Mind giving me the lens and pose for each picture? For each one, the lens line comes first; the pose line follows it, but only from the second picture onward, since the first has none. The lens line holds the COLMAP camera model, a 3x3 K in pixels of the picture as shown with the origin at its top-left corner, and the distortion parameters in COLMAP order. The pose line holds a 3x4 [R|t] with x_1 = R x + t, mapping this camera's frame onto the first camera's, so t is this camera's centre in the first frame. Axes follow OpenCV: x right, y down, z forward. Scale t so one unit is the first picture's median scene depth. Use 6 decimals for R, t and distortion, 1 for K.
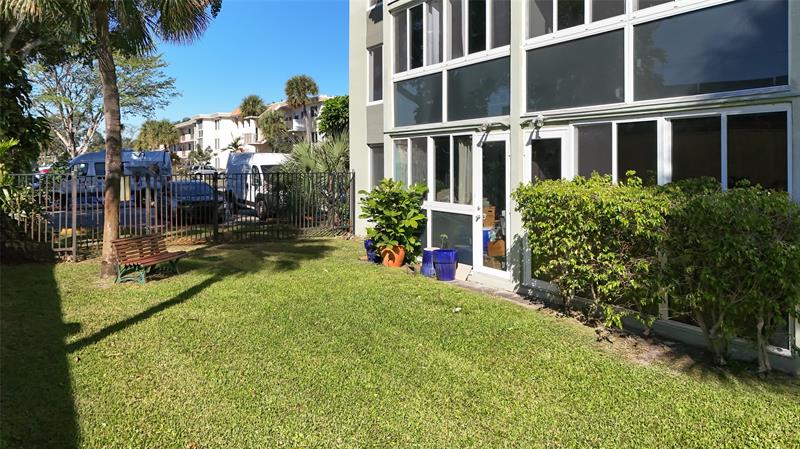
lens RADIAL K [[603.2, 0, 400.0], [0, 603.2, 224.5], [0, 0, 1]] dist [0.084695, -0.168760]
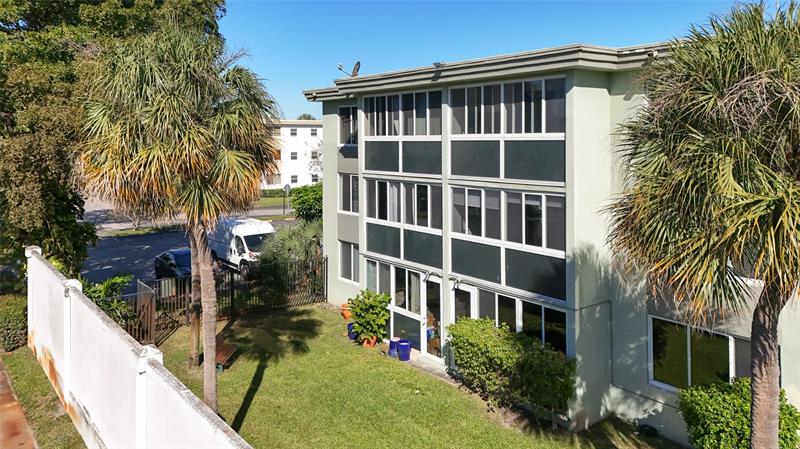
lens RADIAL K [[603.2, 0, 400.0], [0, 603.2, 224.5], [0, 0, 1]] dist [0.084695, -0.168760]
pose [[0.991543, -0.009431, 0.129438, -0.150708], [0.006535, 0.999719, 0.022782, -0.322850], [-0.129617, -0.021743, 0.991326, -0.650059]]
